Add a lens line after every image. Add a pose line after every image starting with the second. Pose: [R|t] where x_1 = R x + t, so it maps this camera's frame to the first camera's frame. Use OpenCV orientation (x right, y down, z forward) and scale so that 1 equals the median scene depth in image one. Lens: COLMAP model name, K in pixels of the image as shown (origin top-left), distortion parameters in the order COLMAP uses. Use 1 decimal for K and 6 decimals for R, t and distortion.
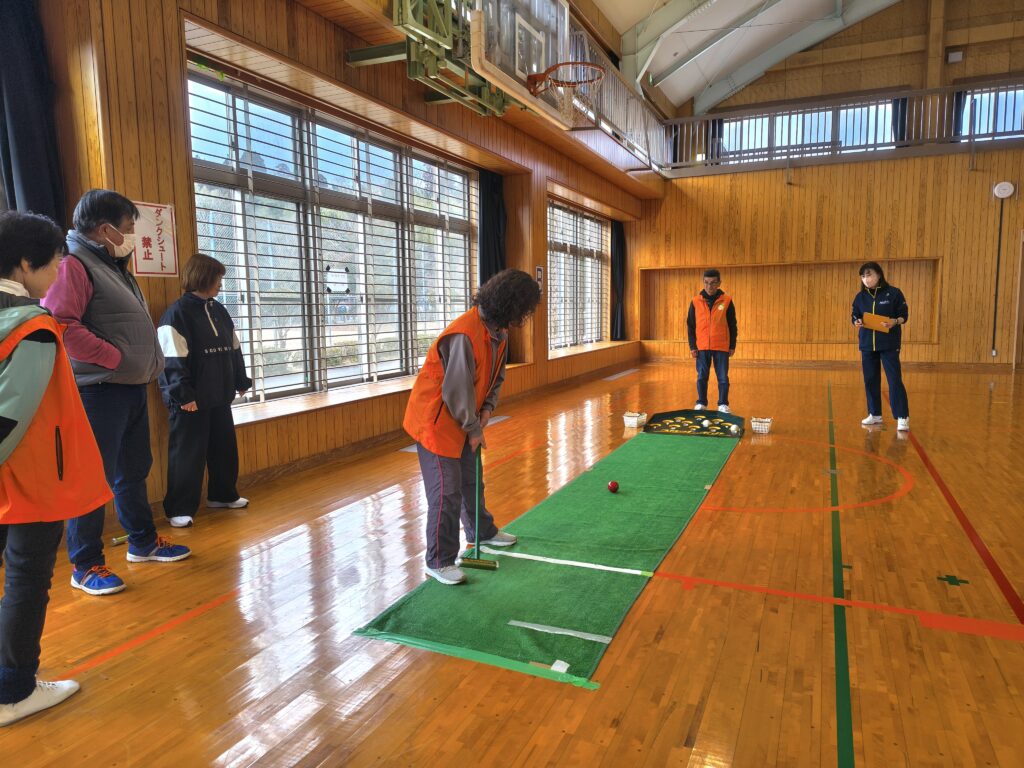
lens RADIAL K [[730.5, 0, 512.3], [0, 730.5, 377.1], [0, 0, 1]] dist [0.059762, -0.000089]
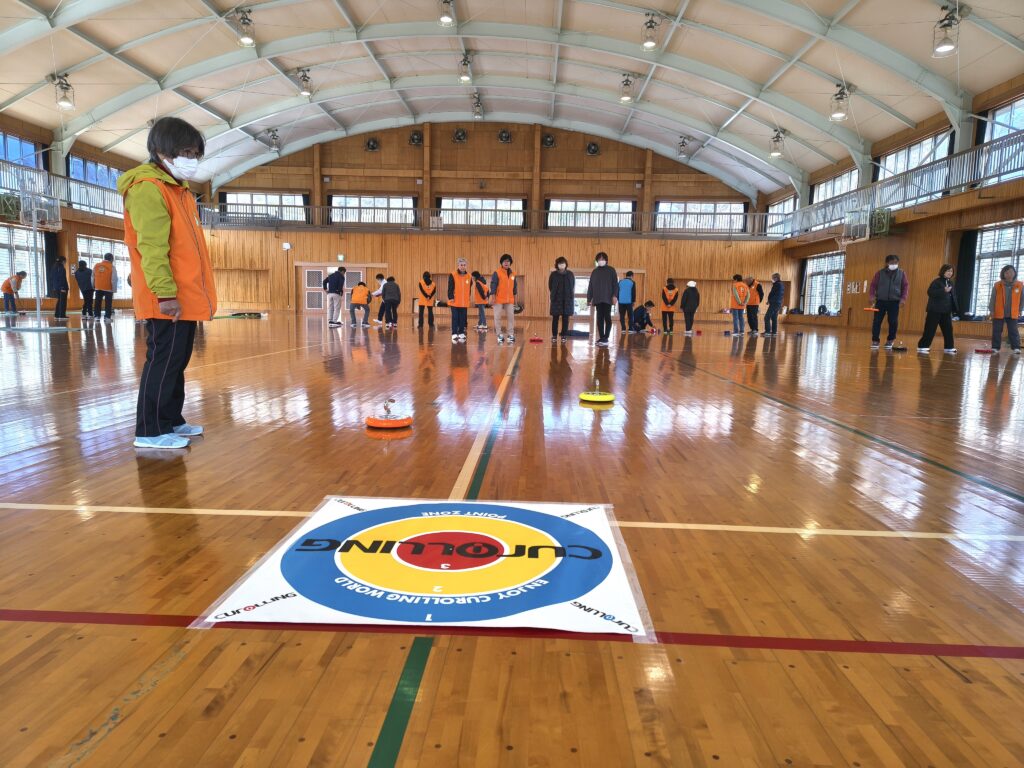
lens RADIAL K [[730.5, 0, 513.7], [0, 730.5, 384.2], [0, 0, 1]] dist [0.059762, -0.000089]
pose [[0.931156, -0.012255, 0.364414, 0.302099], [0.004034, 0.999720, 0.023312, 0.136779], [-0.364598, -0.020237, 0.930945, -1.269746]]
